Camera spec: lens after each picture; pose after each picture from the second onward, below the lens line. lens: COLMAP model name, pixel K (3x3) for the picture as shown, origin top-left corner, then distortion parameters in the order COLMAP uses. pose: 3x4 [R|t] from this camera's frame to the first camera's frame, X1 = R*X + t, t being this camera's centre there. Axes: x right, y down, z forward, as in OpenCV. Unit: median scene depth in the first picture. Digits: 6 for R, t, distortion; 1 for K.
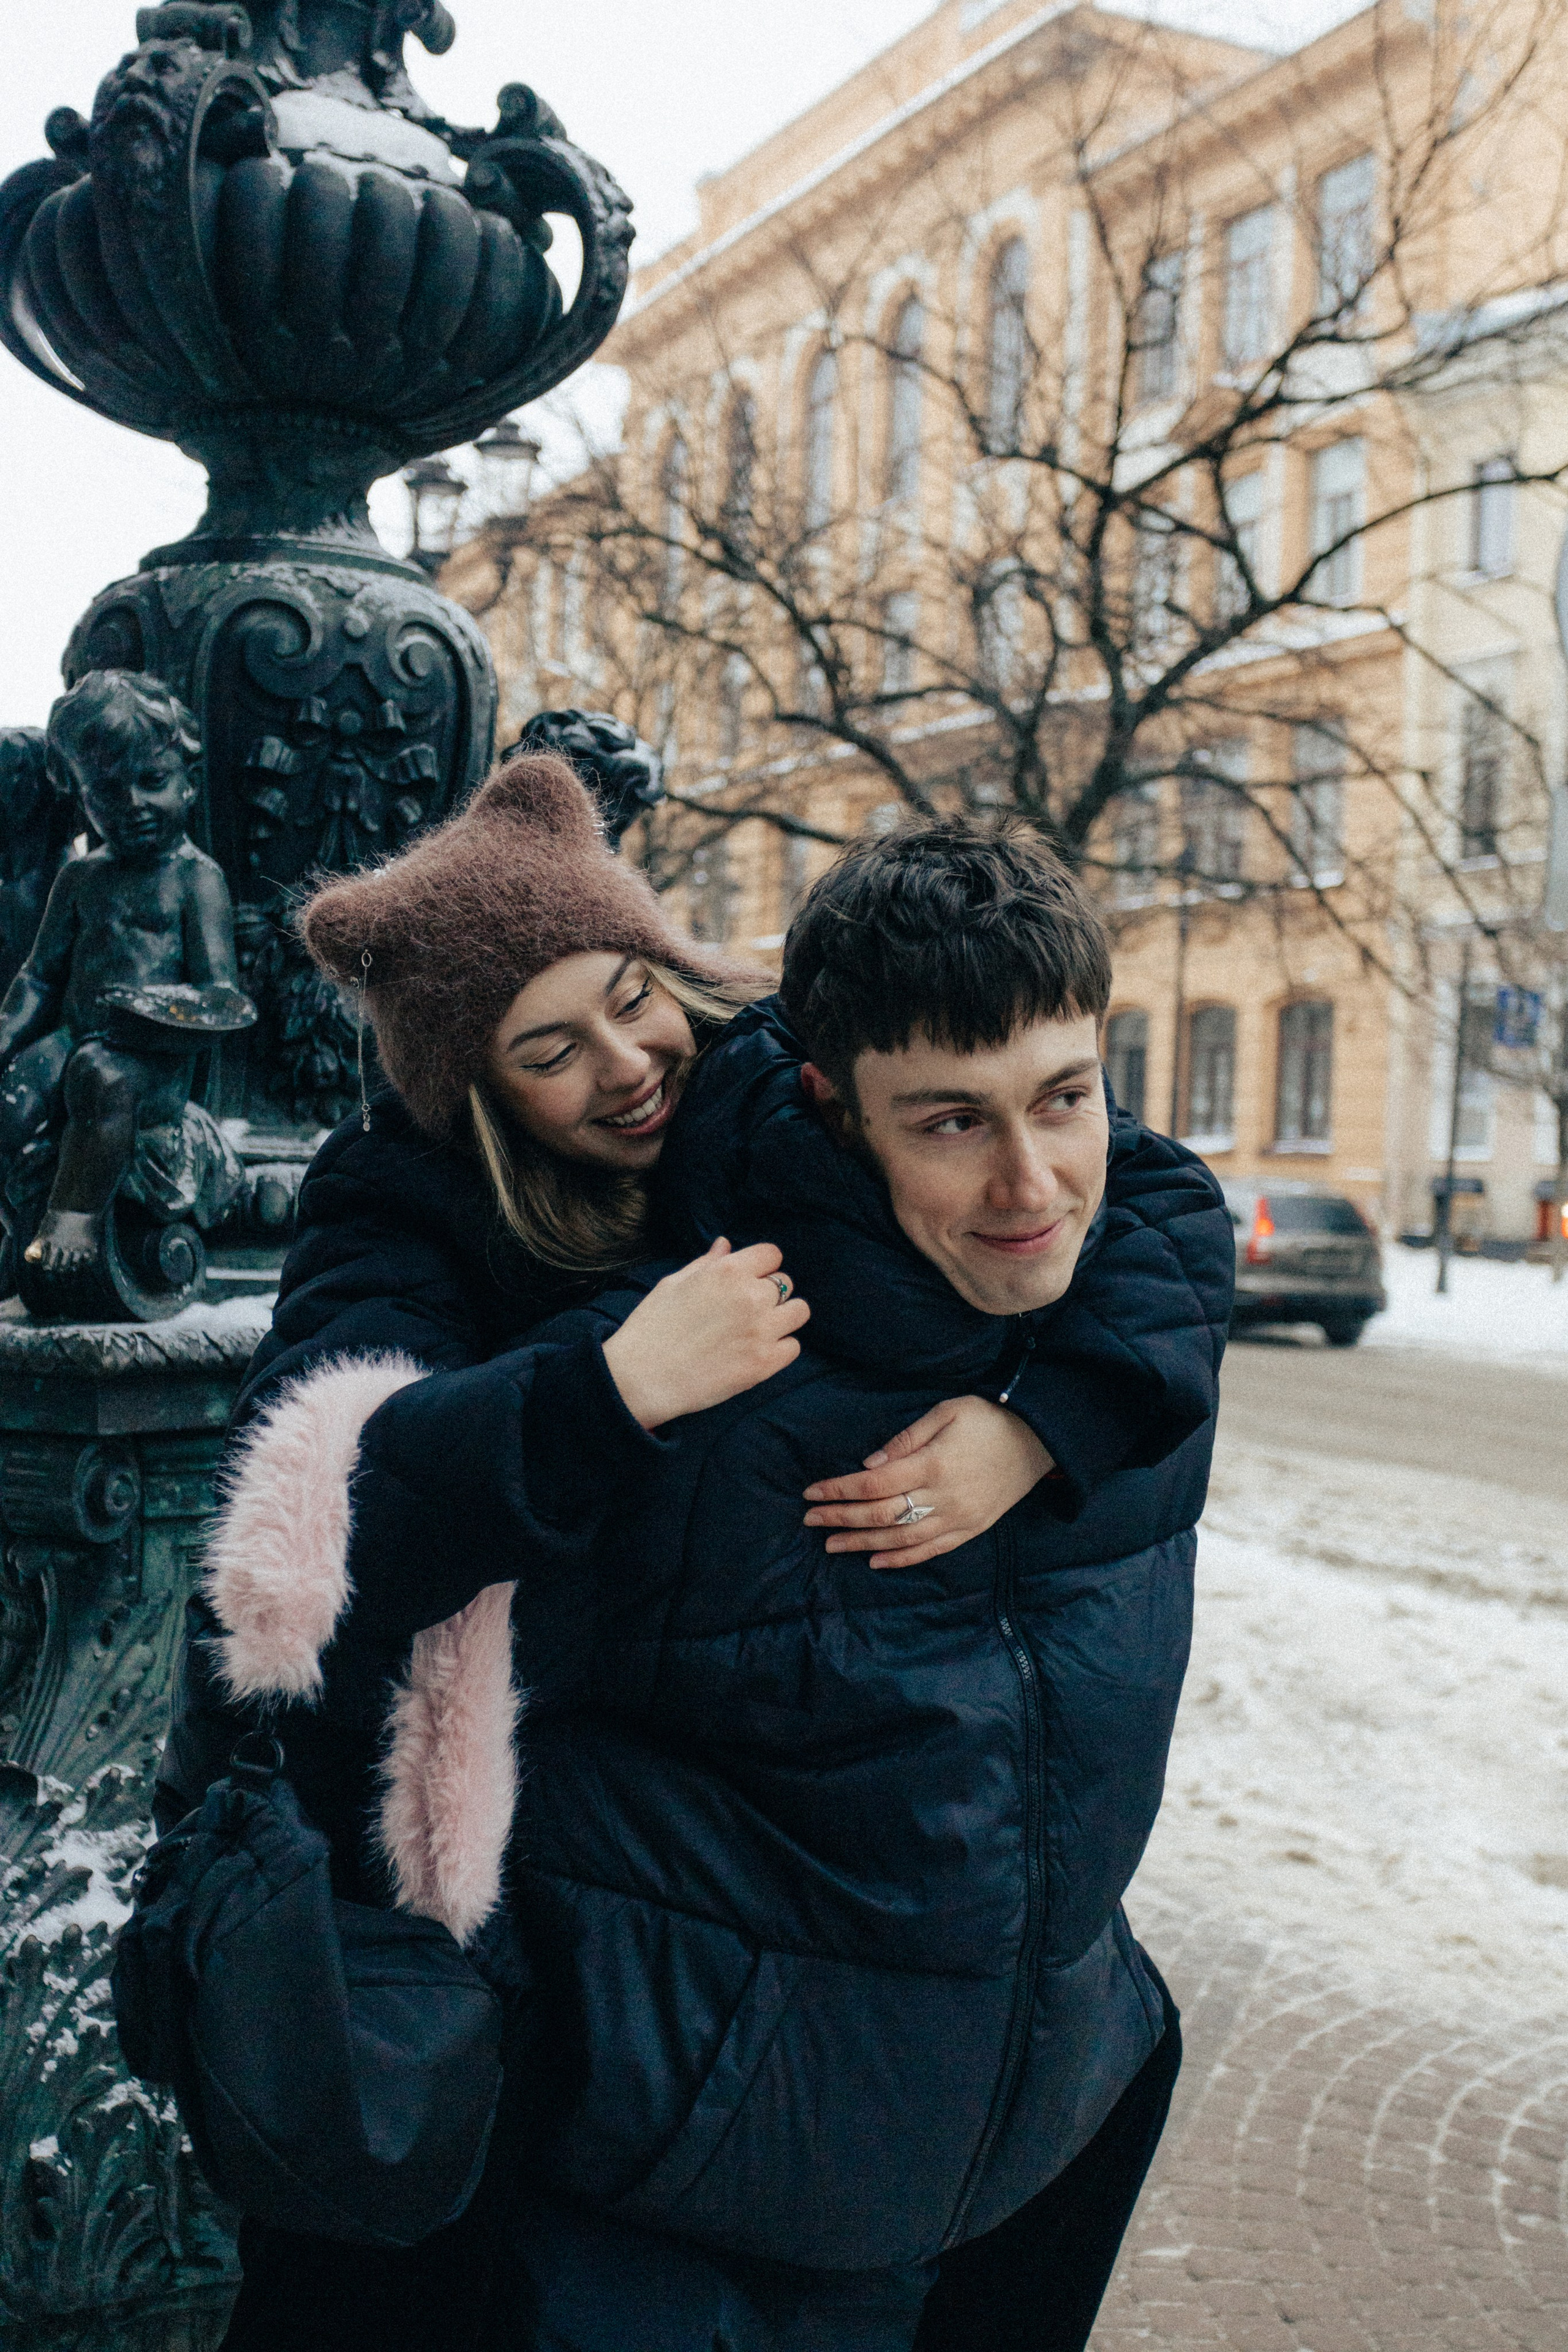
lens RADIAL K [[2602.9, 0, 784.0], [0, 2602.9, 1176.0], [0, 0, 1]] dist [0.025446, -0.044140]
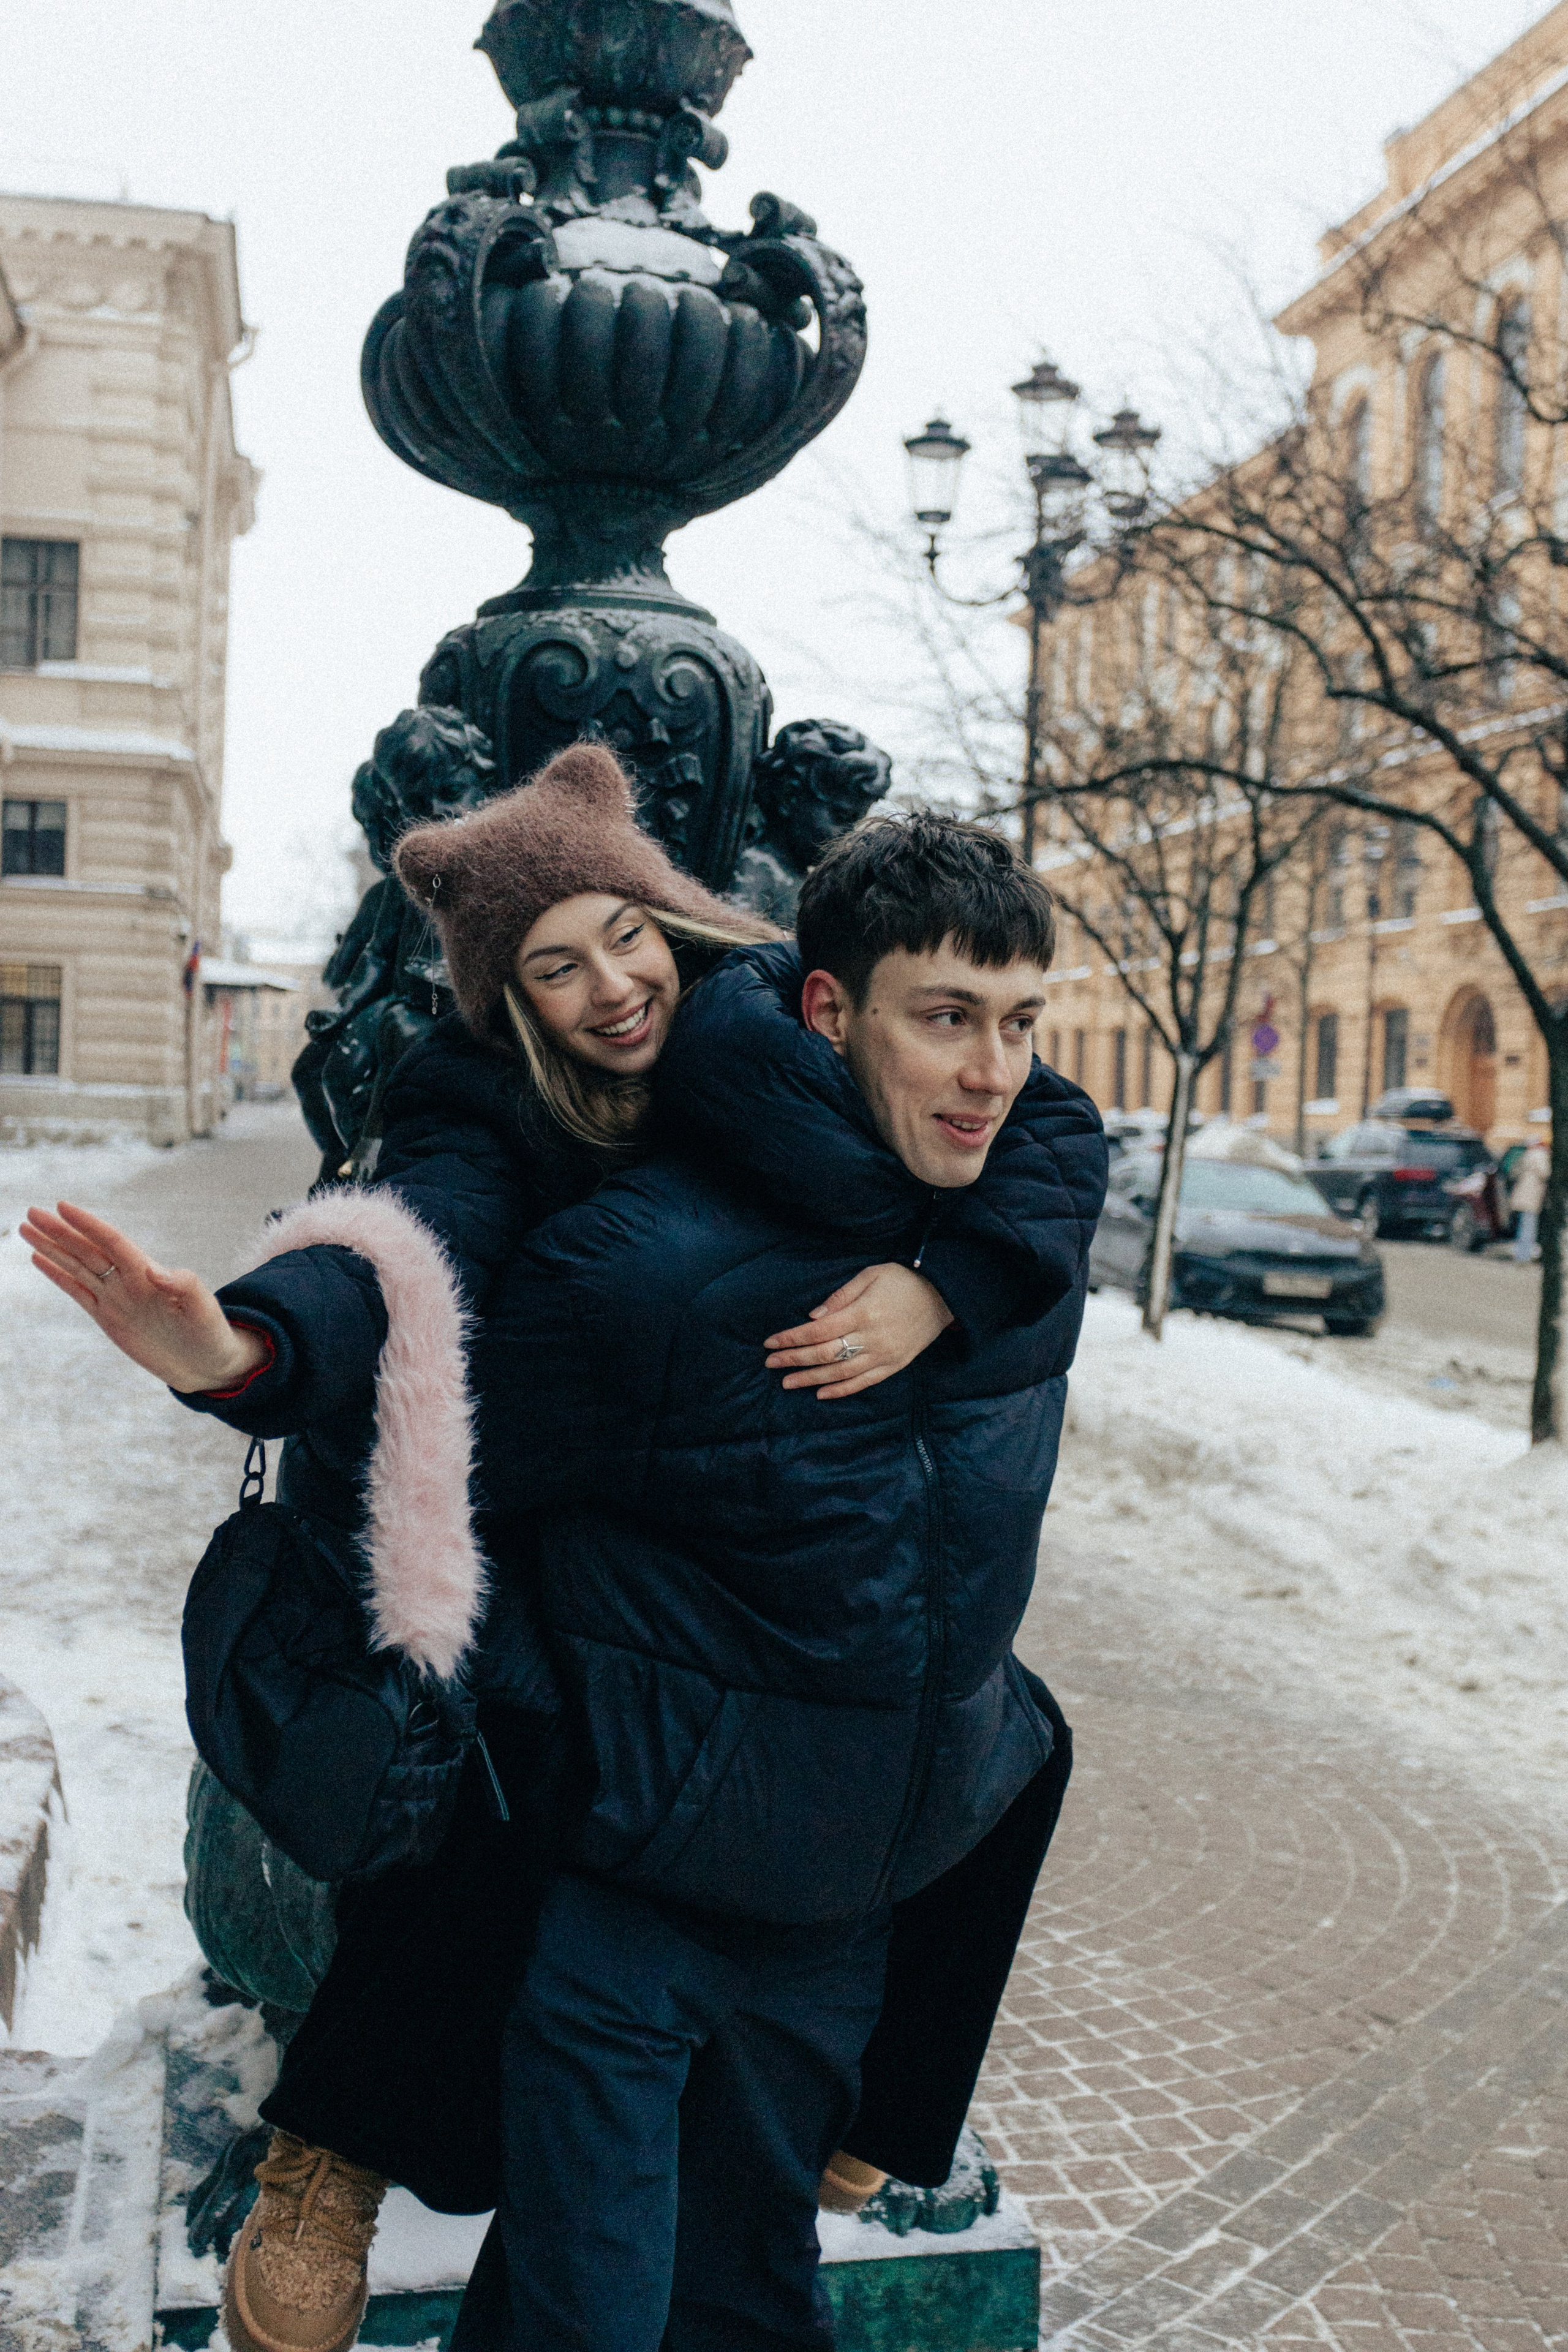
lens RADIAL K [[2602.9, 0, 784.0], [0, 2602.9, 1176.0], [0, 0, 1]] dist [0.025446, -0.044140]
pose [[0.964515, 0.002712, -0.264015, 0.226817], [-0.001019, 0.999978, 0.006549, 0.021206], [0.264027, -0.006047, 0.964496, -0.148120]]
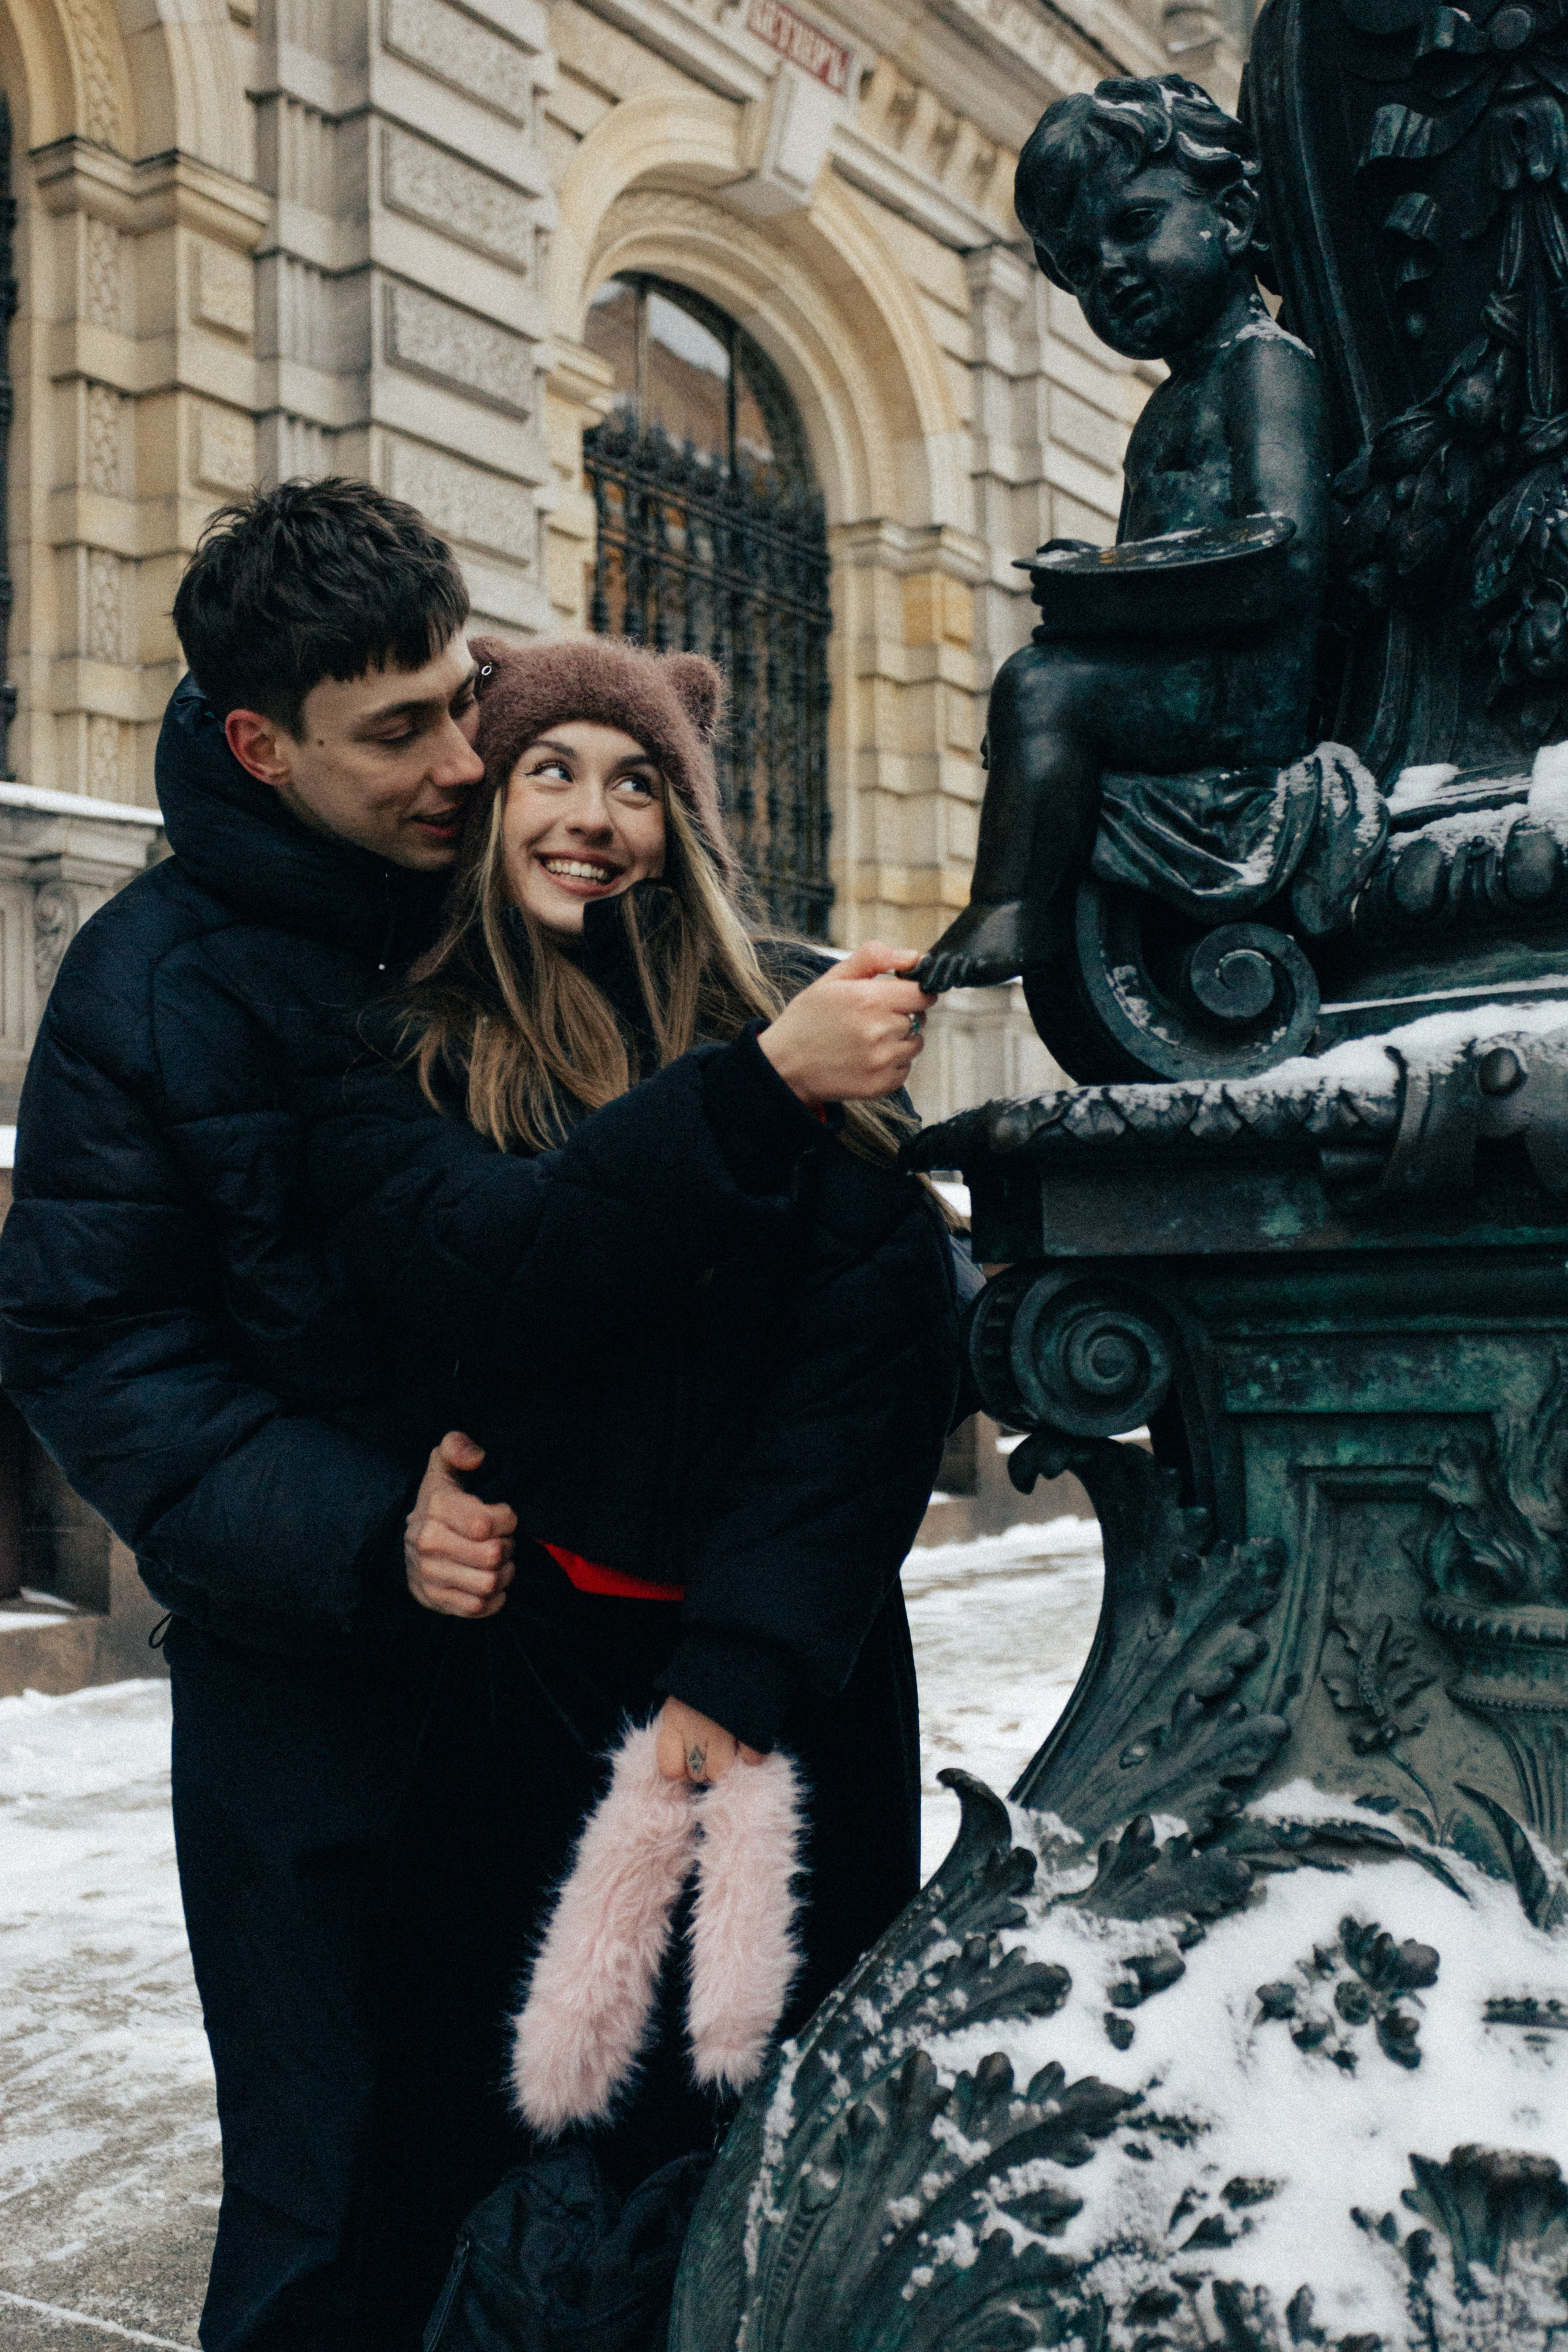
lens RADIAL K [[2602.9, 0, 784.0], [0, 2602.9, 1176.0], [0, 0, 1]] dist [0.025446, -0.044140]
pose [[0.497975, -0.098048, -0.861631, 0.223010], [0.018000, 0.994542, -0.102770, 0.132528], [0.867005, 0.035668, 0.497022, 0.589967]]
